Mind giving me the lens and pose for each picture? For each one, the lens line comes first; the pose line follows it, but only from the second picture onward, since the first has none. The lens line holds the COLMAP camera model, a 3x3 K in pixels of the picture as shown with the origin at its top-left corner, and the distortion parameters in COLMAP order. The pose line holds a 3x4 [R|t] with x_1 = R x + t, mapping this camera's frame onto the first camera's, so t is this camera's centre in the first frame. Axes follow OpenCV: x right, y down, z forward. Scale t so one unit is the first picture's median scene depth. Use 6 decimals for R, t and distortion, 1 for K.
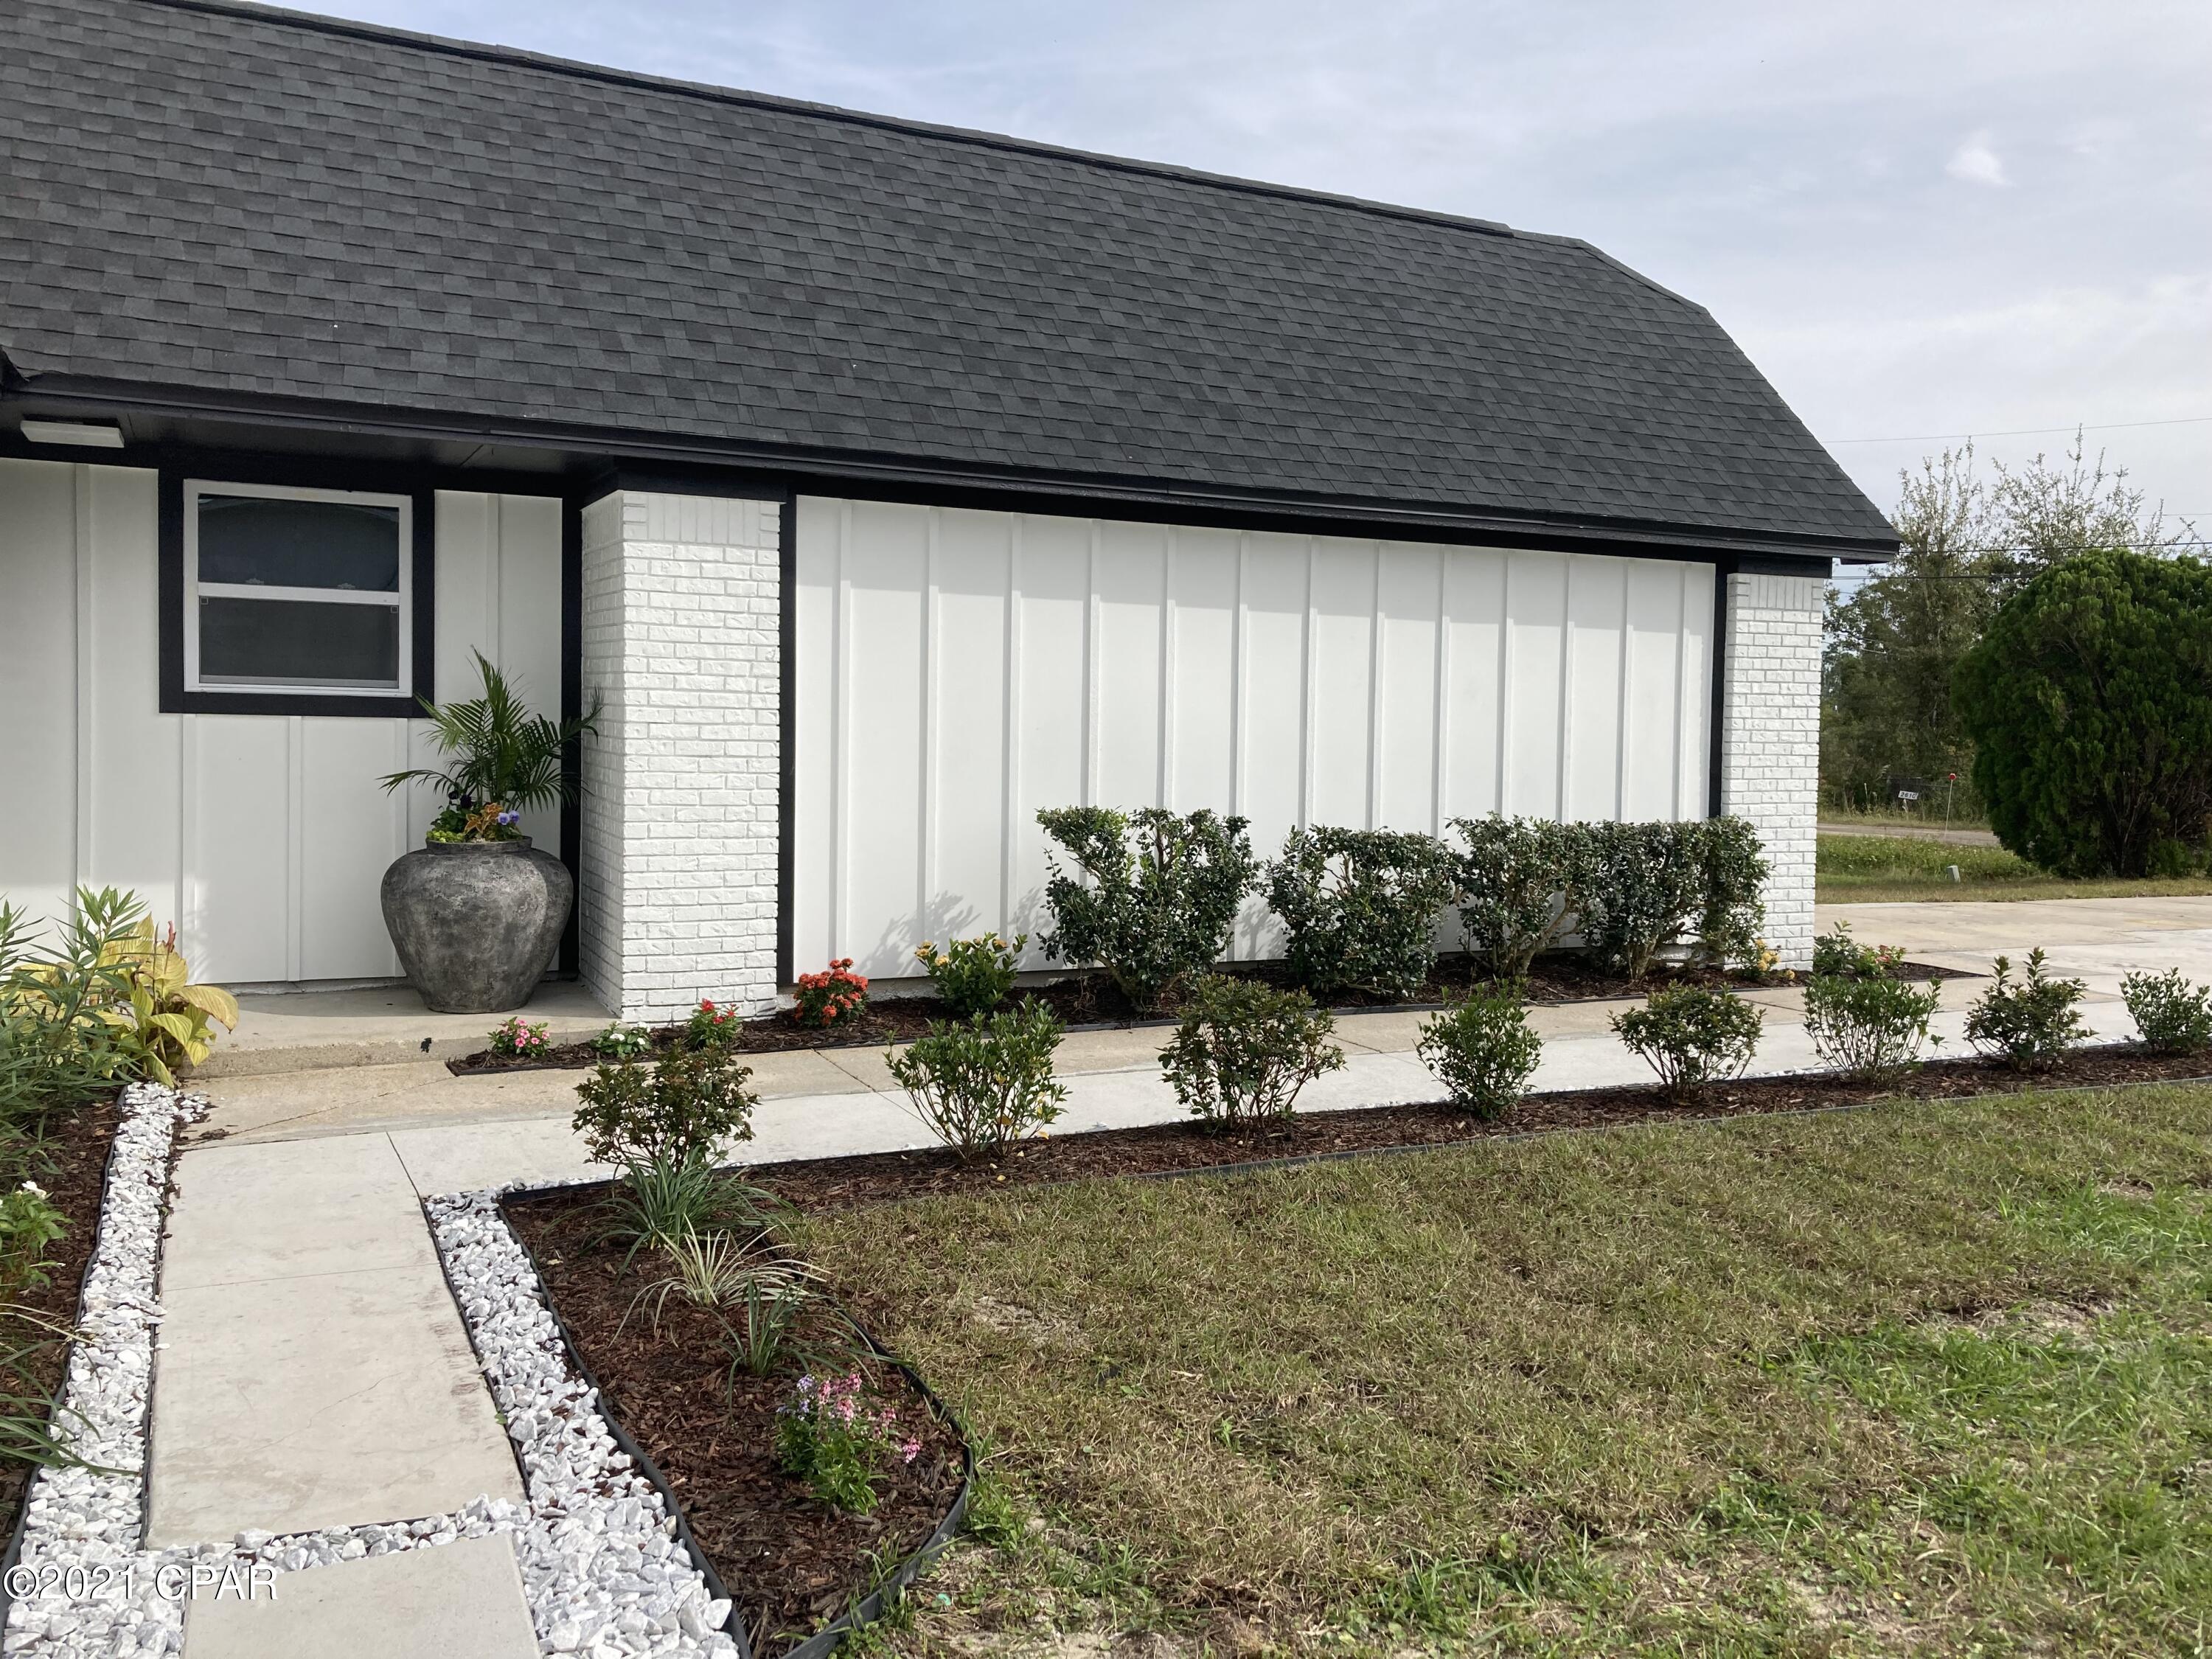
lens RADIAL K [[1796.2, 0, 1106.0], [0, 1796.2, 829.5], [0, 0, 1]] dist [0.094680, -0.184125]
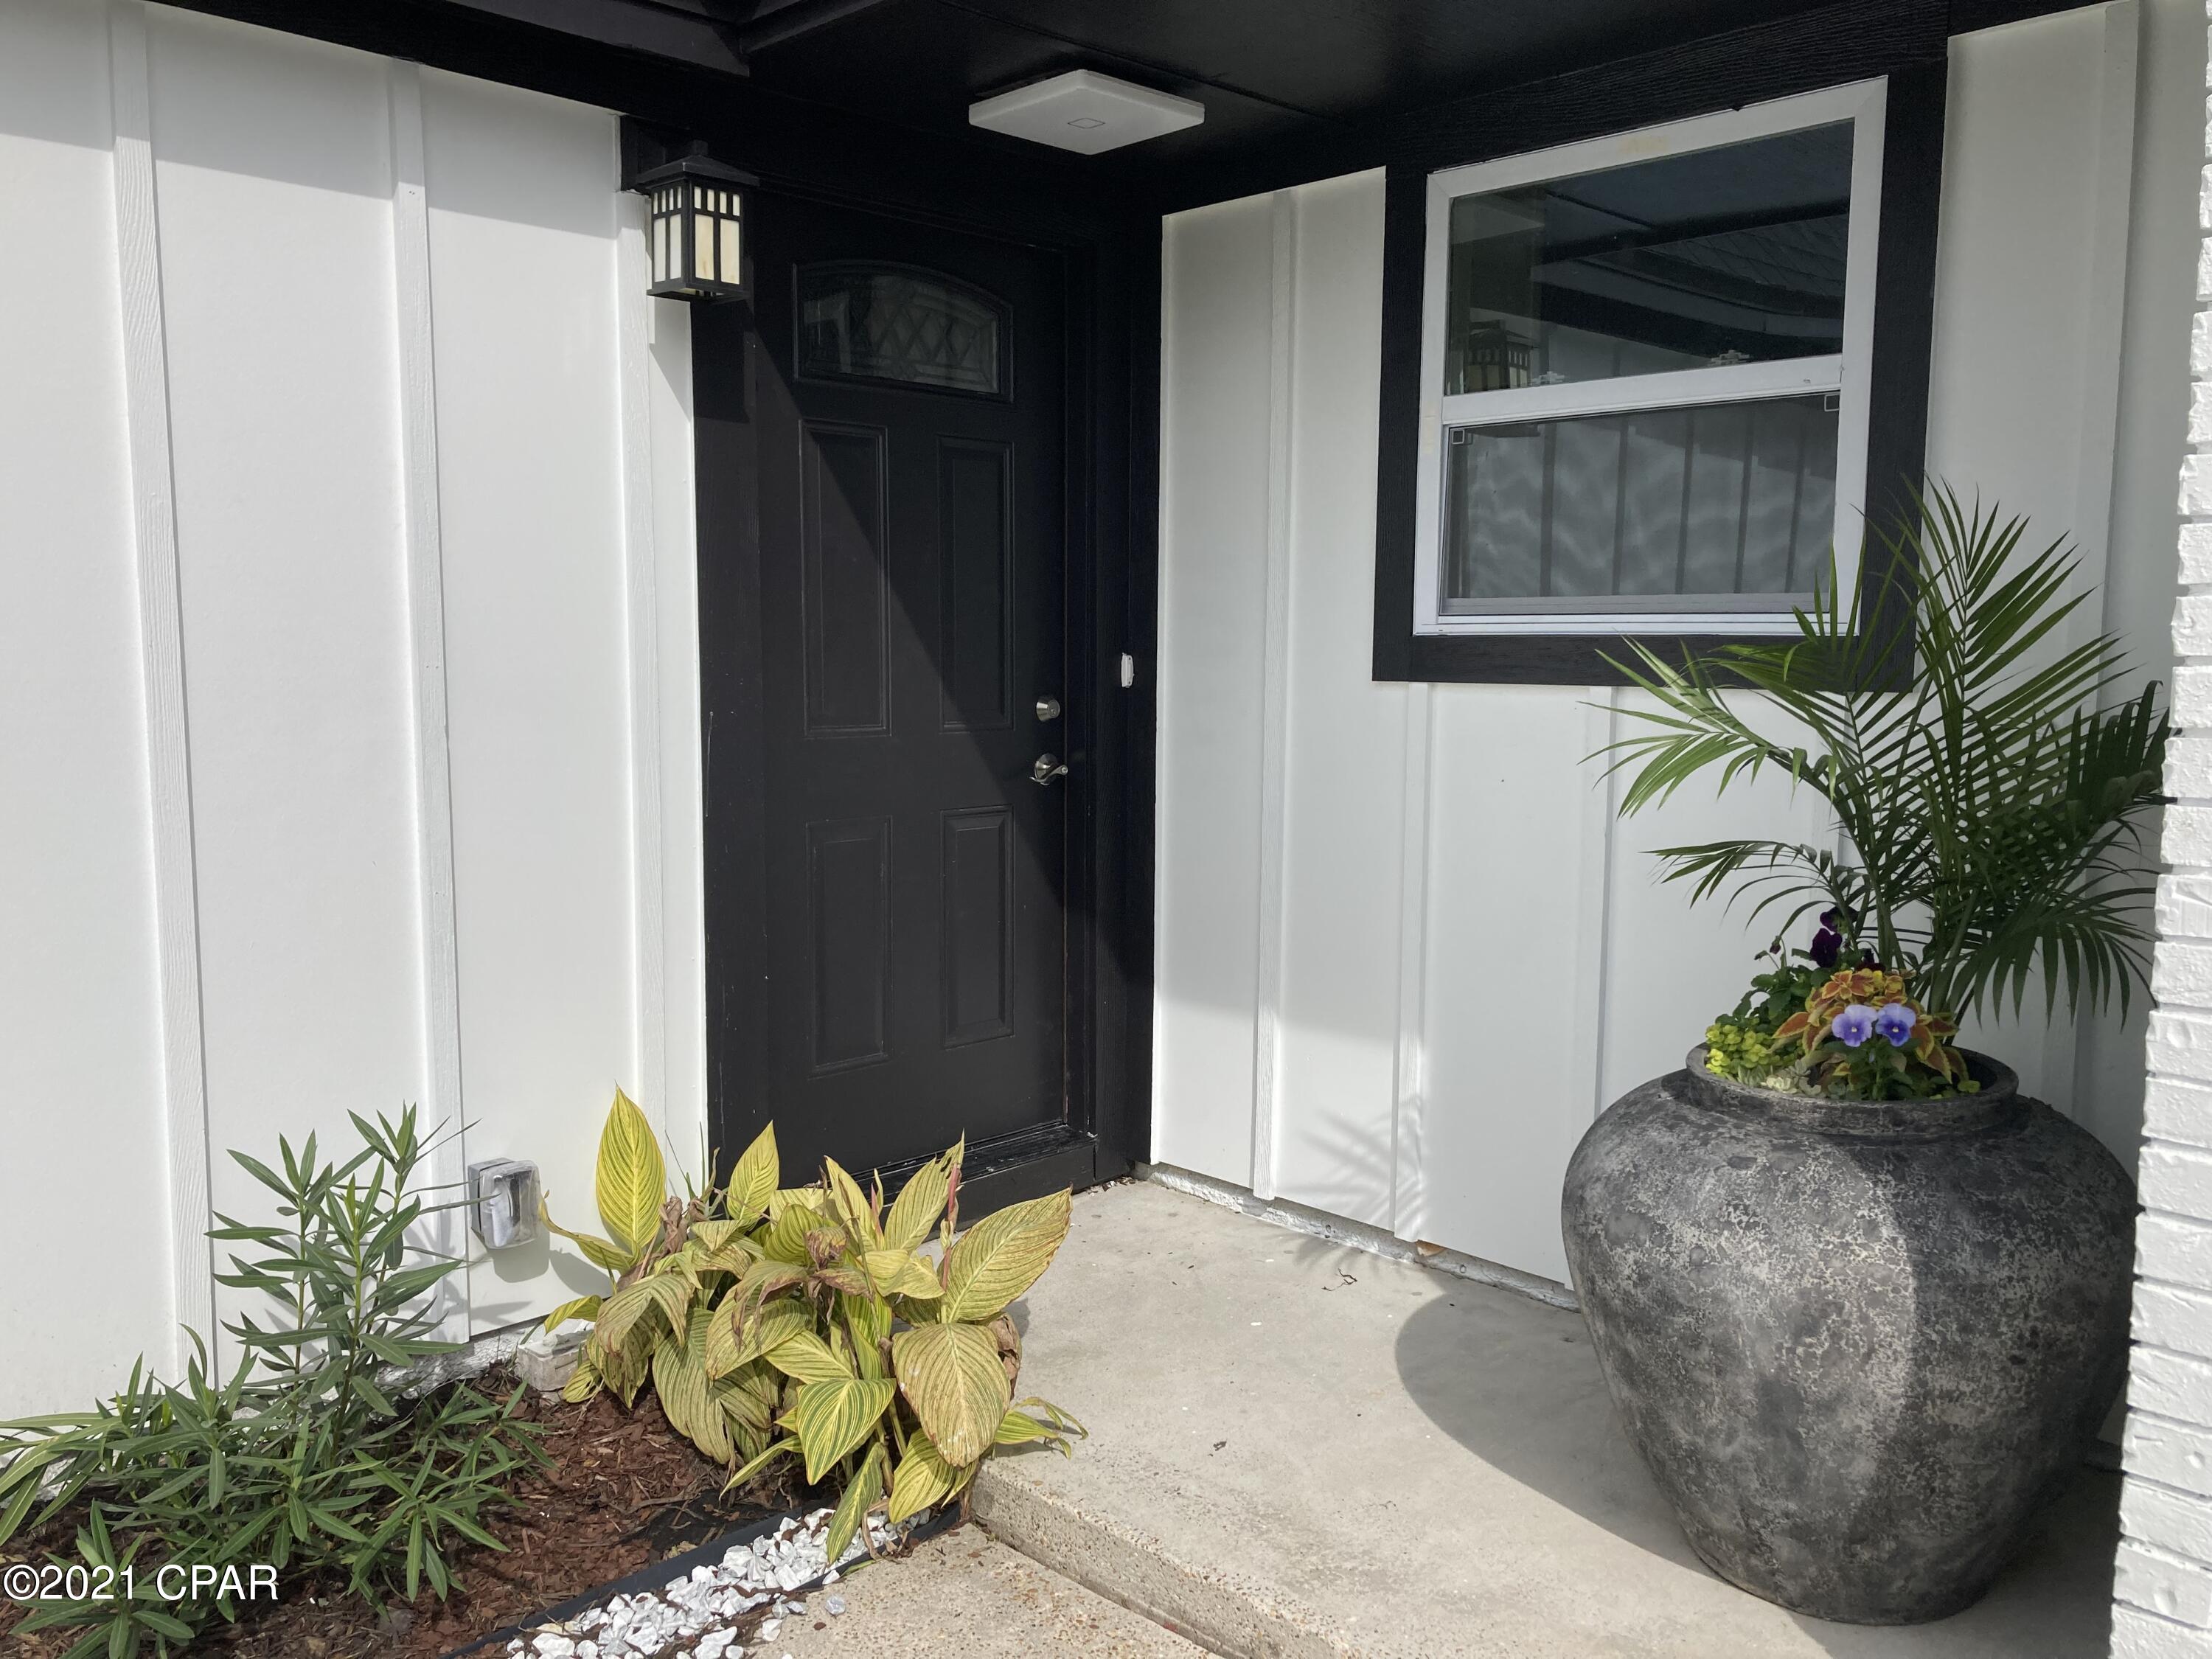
lens RADIAL K [[1808.7, 0, 1106.0], [0, 1808.7, 829.5], [0, 0, 1]] dist [0.003167, 0.008857]
pose [[0.326001, 0.081802, -0.941824, -0.085144], [-0.050763, 0.996327, 0.068964, -0.053952], [0.944006, 0.025328, 0.328956, 0.772929]]
